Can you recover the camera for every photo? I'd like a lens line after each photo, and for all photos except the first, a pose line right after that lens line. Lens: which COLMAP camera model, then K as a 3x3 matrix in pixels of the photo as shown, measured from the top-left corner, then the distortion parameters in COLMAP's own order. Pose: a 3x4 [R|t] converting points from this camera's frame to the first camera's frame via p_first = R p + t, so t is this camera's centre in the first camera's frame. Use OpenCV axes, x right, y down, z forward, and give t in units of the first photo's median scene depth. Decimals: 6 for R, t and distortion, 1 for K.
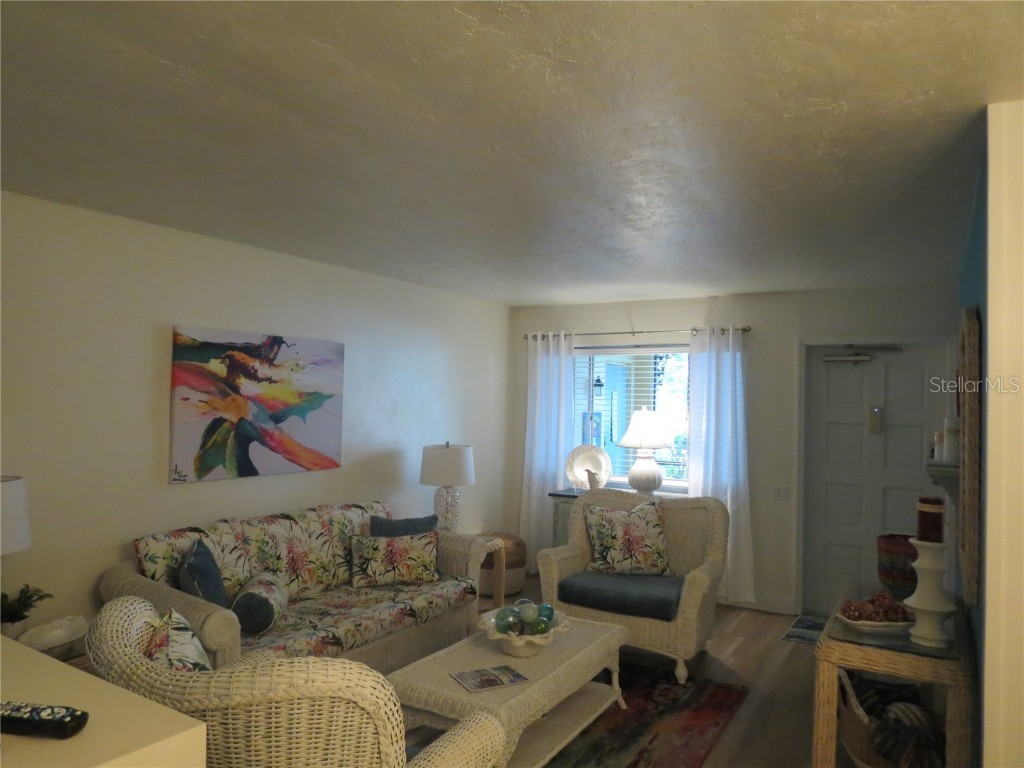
lens RADIAL K [[723.1, 0, 508.0], [0, 723.1, 381.9], [0, 0, 1]] dist [-0.021048, 0.002637]
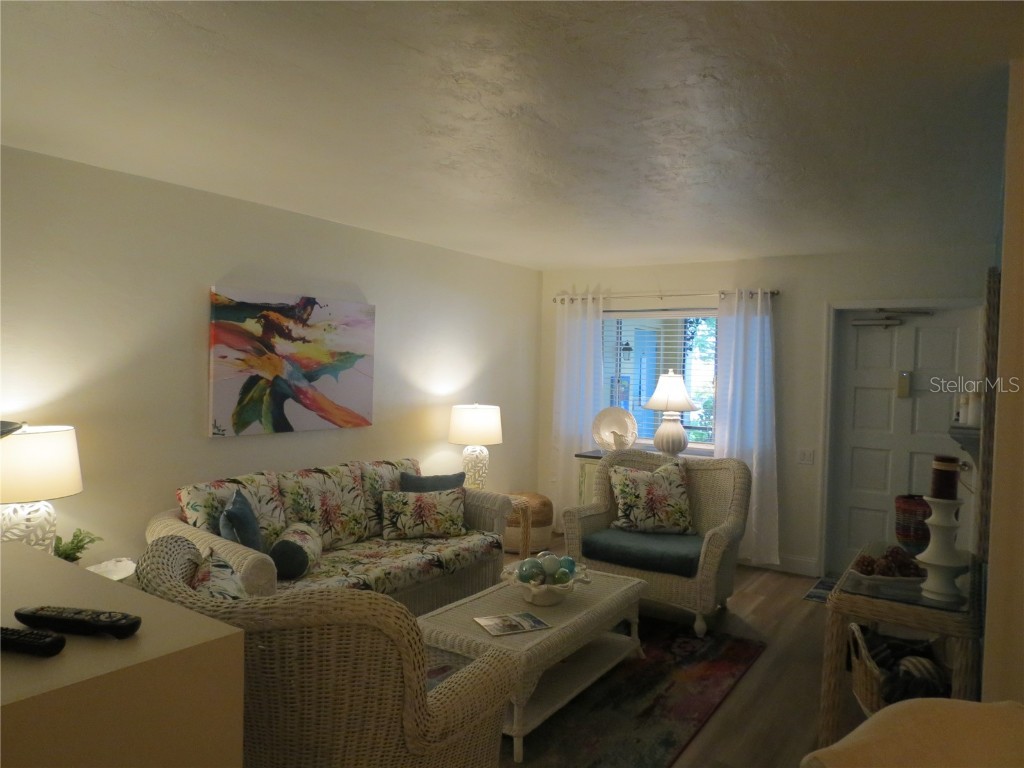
lens RADIAL K [[723.1, 0, 509.6], [0, 723.1, 381.0], [0, 0, 1]] dist [-0.021048, 0.002637]
pose [[0.999042, 0.008231, -0.042978, 0.010049], [-0.006306, 0.998978, 0.044754, 0.008804], [0.043302, -0.044440, 0.998073, -0.022213]]
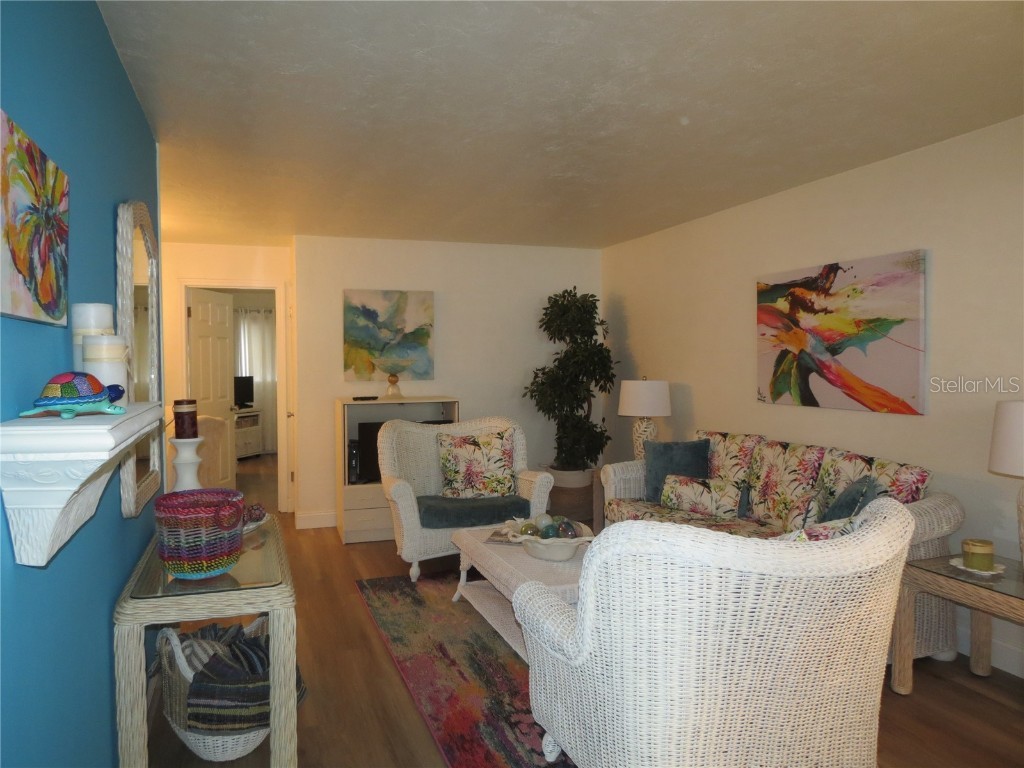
lens RADIAL K [[723.1, 0, 506.0], [0, 723.1, 380.7], [0, 0, 1]] dist [-0.021048, 0.002637]
pose [[-0.631960, 0.007269, -0.774967, 0.734366], [0.013449, 0.999908, -0.001588, 0.092522], [0.774884, -0.011426, -0.632000, 1.349095]]
